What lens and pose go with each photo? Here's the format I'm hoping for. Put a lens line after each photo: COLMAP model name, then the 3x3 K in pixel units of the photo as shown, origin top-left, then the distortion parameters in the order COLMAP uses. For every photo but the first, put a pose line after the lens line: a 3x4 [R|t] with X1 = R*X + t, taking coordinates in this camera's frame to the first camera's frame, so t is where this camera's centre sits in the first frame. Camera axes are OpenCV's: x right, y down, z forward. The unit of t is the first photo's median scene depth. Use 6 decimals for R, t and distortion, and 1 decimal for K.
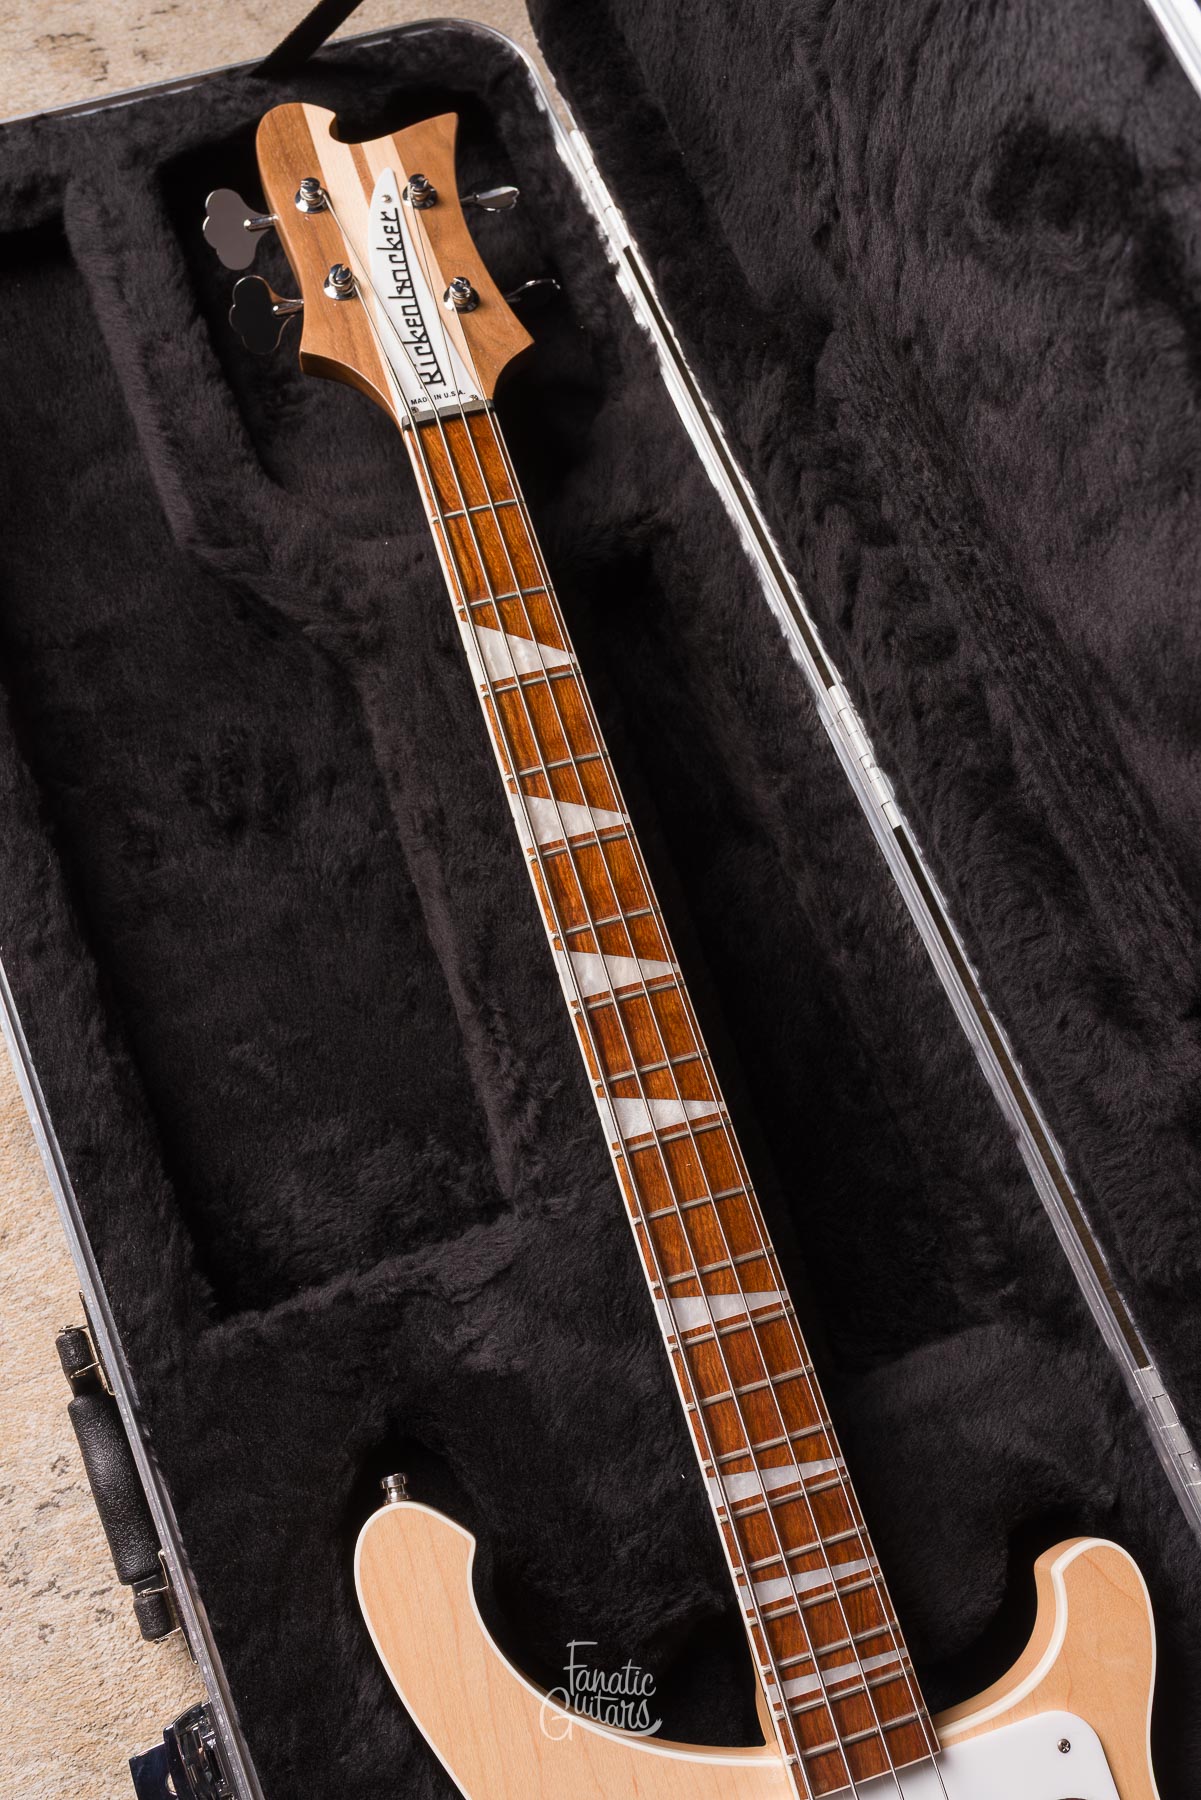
lens RADIAL K [[1735.4, 0, 600.4], [0, 1735.4, 904.4], [0, 0, 1]] dist [-0.002697, 0.003457]
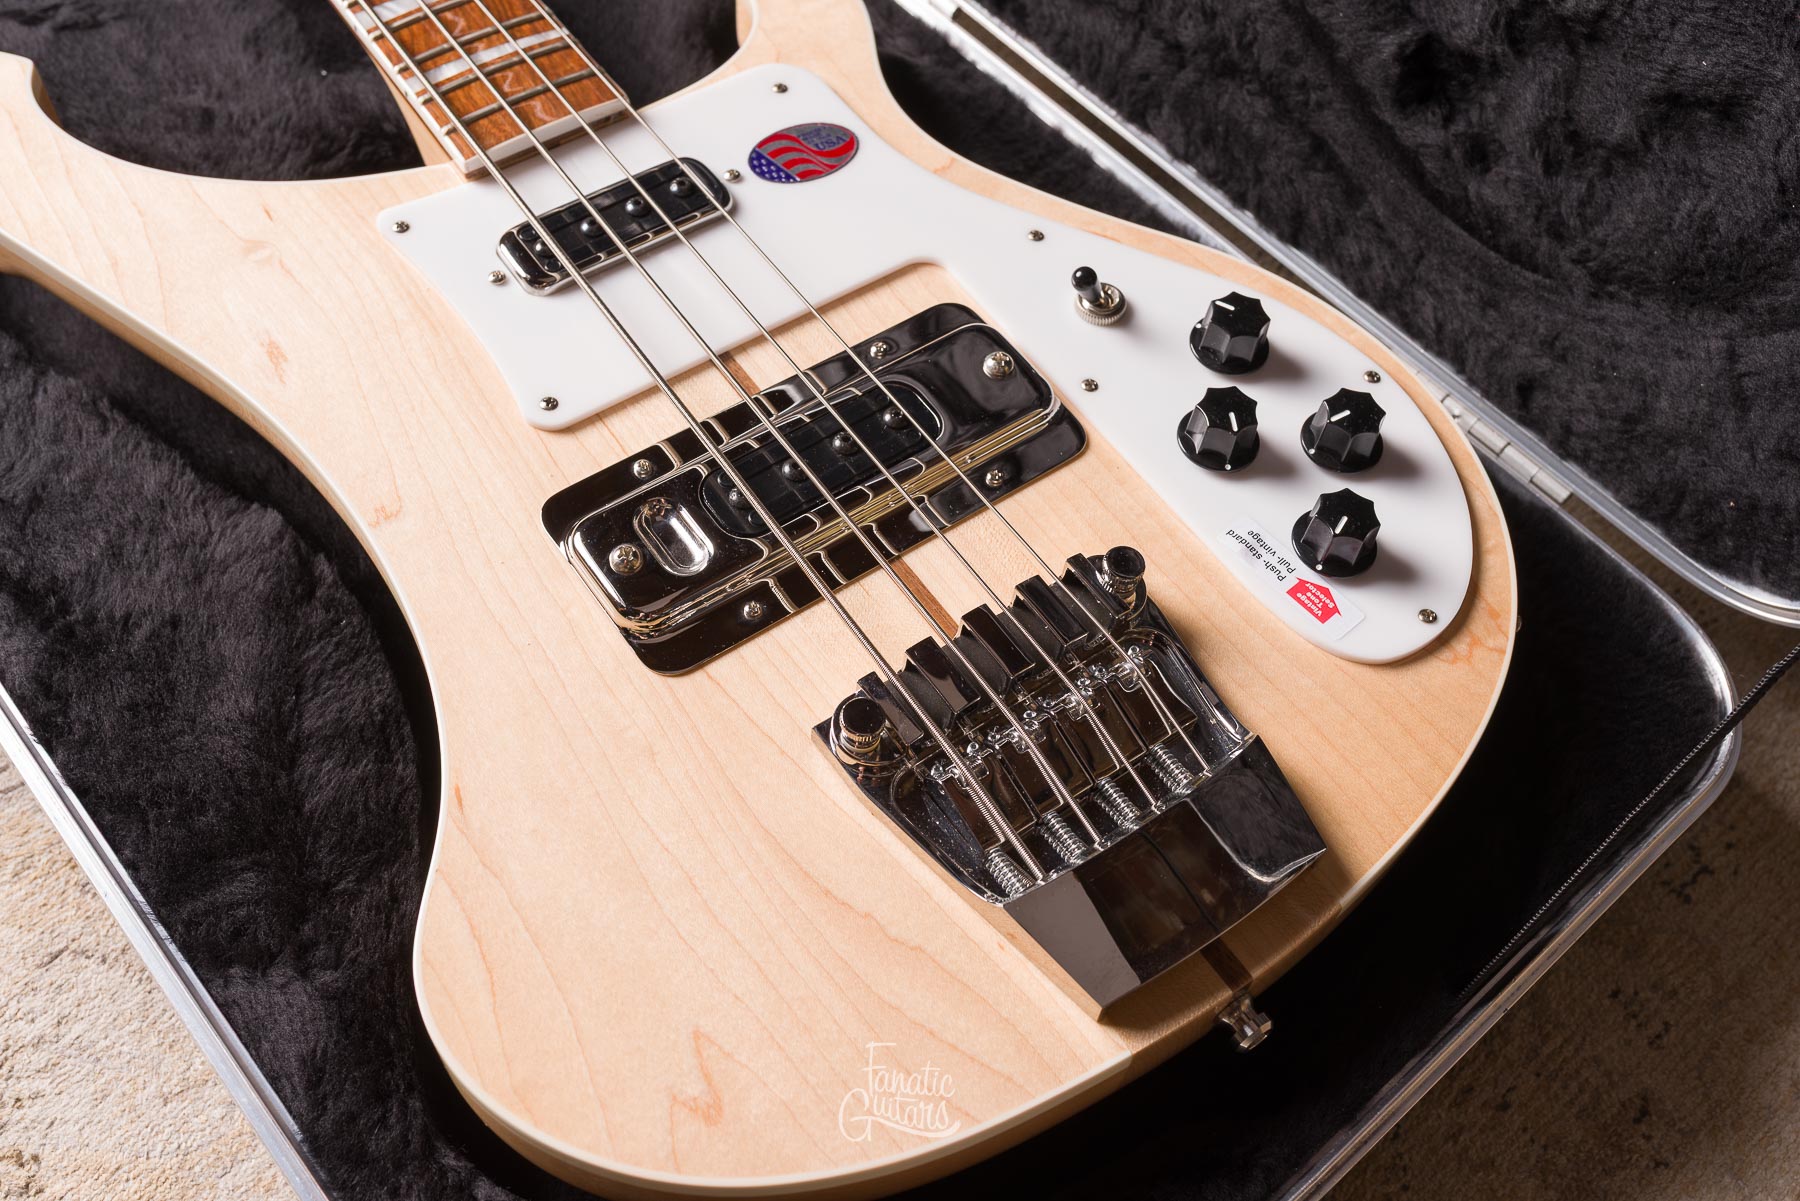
lens RADIAL K [[1759.7, 0, 900.0], [0, 1759.7, 600.5], [0, 0, 1]] dist [-0.000616, -0.000948]
pose [[0.946502, -0.283966, 0.153285, 0.095115], [0.314384, 0.918568, -0.239572, 0.751592], [-0.072772, 0.274946, 0.958702, 0.189186]]
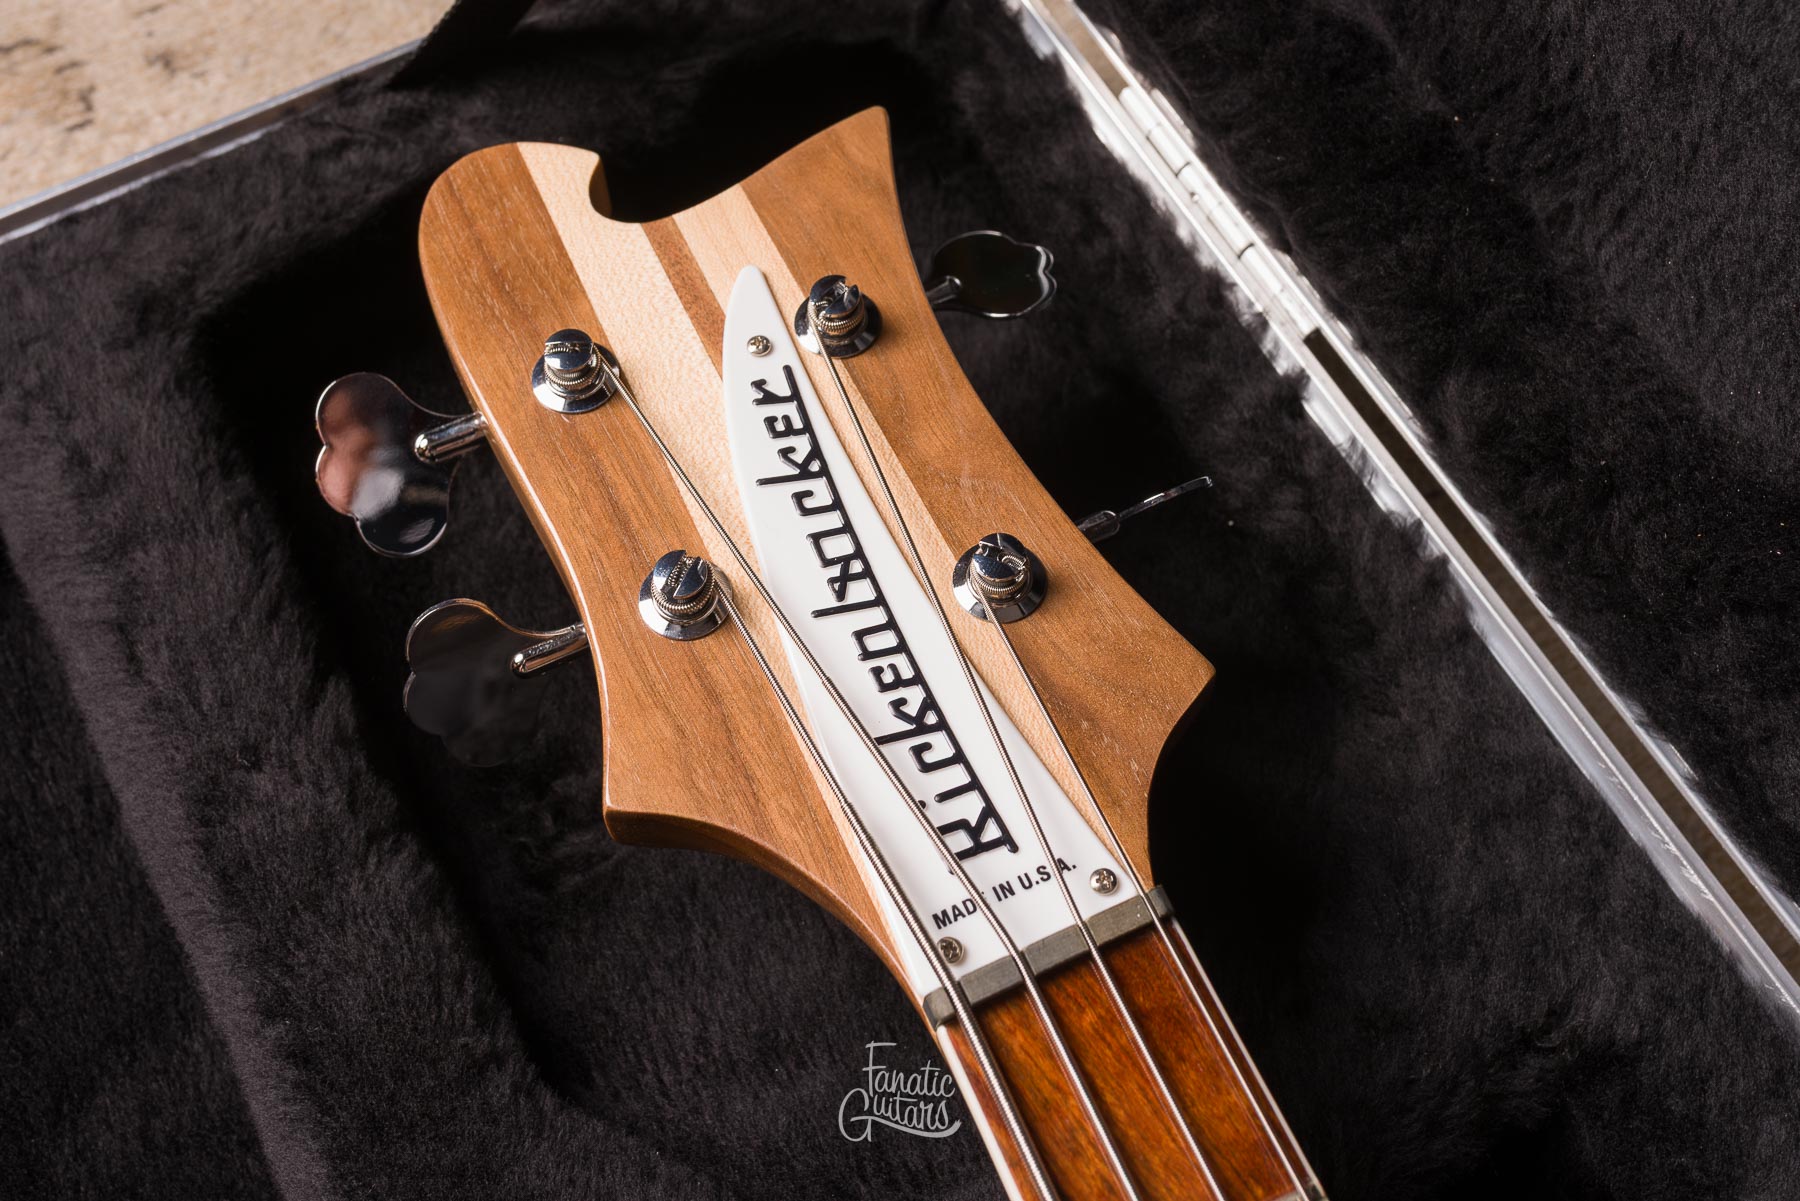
lens RADIAL K [[2108.7, 0, 897.5], [0, 2108.7, 493.5], [0, 0, 1]] dist [0.000726, 0.000343]
pose [[0.987697, -0.156354, 0.002722, -0.099586], [0.154620, 0.973848, -0.166474, -0.291265], [0.023378, 0.164847, 0.986042, 0.534058]]
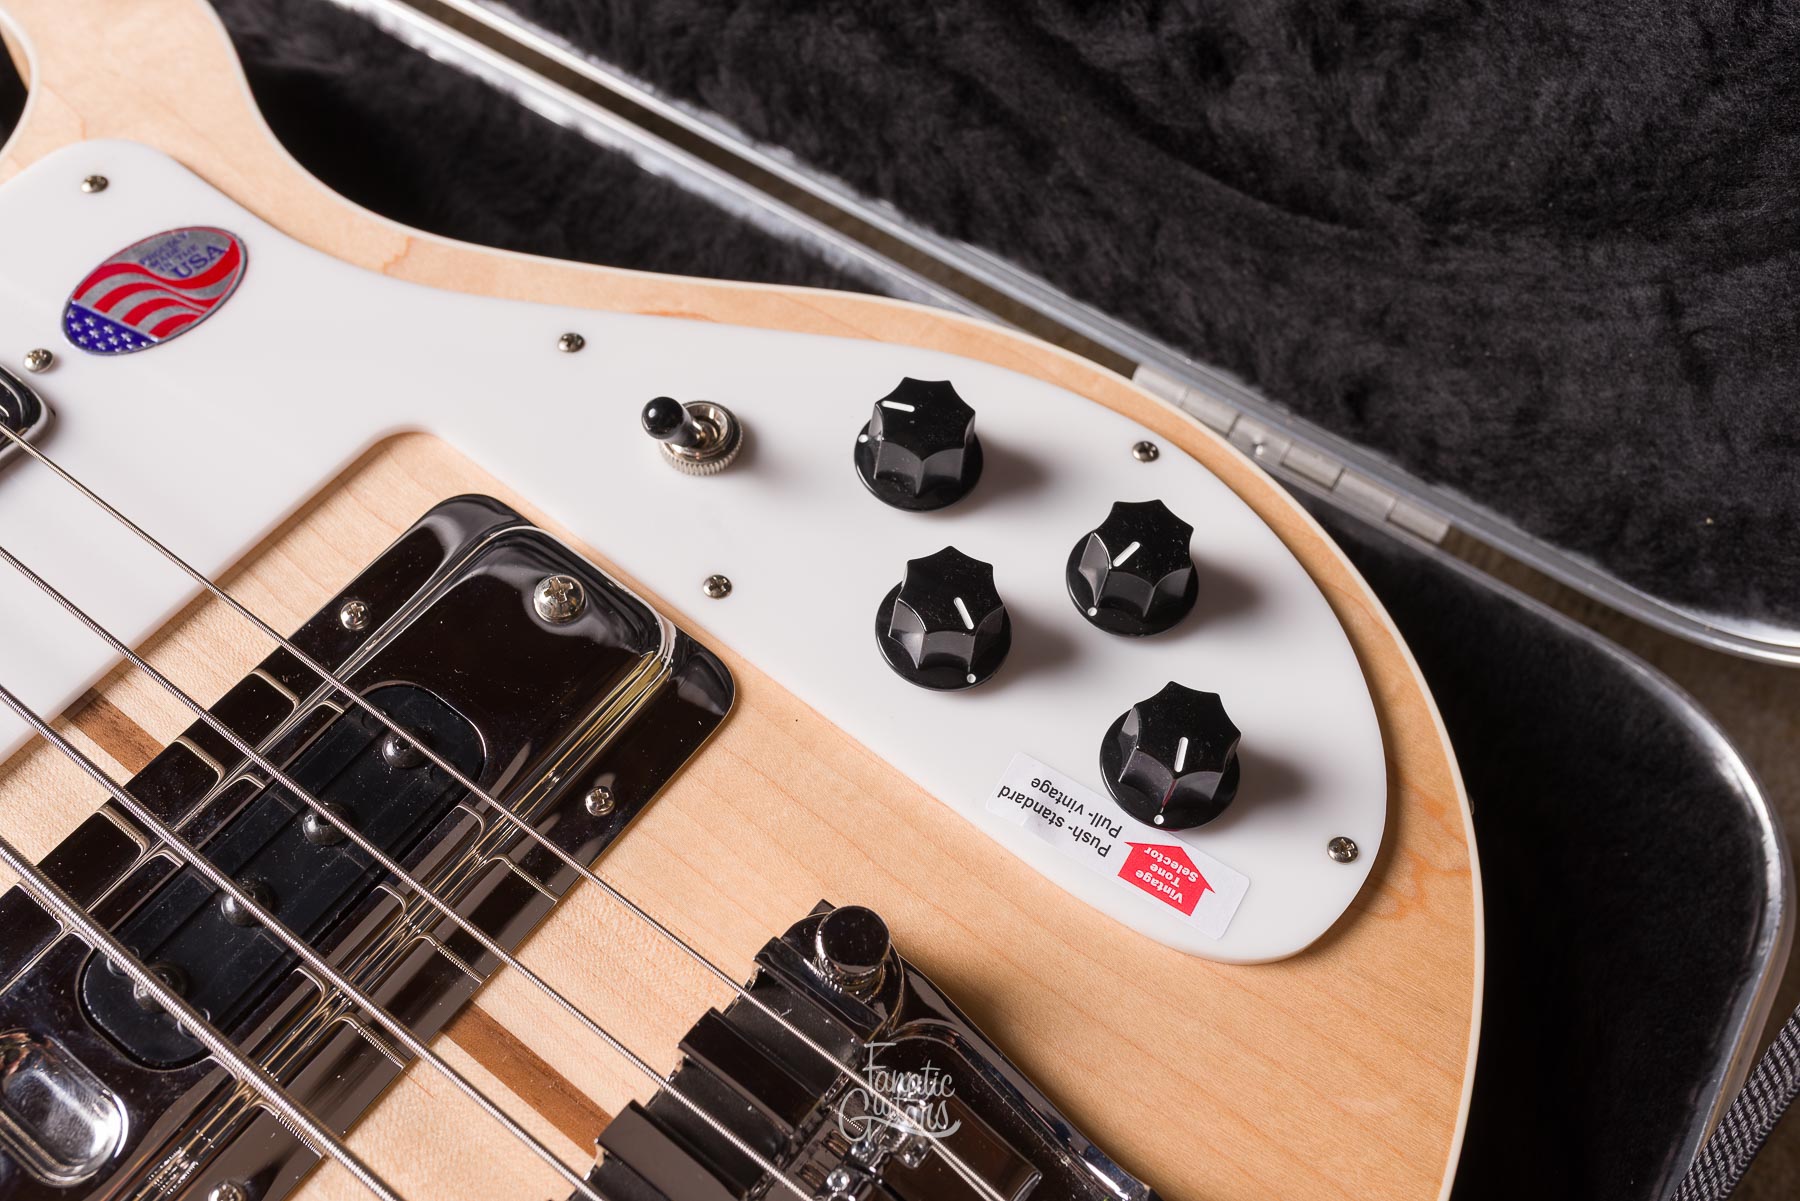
lens RADIAL K [[1799.5, 0, 900.0], [0, 1799.5, 600.5], [0, 0, 1]] dist [-0.000170, 0.003184]
pose [[0.807713, -0.524498, 0.269262, 0.200903], [0.566107, 0.817527, -0.105699, 0.620288], [-0.164690, 0.237806, 0.957249, 0.383518]]
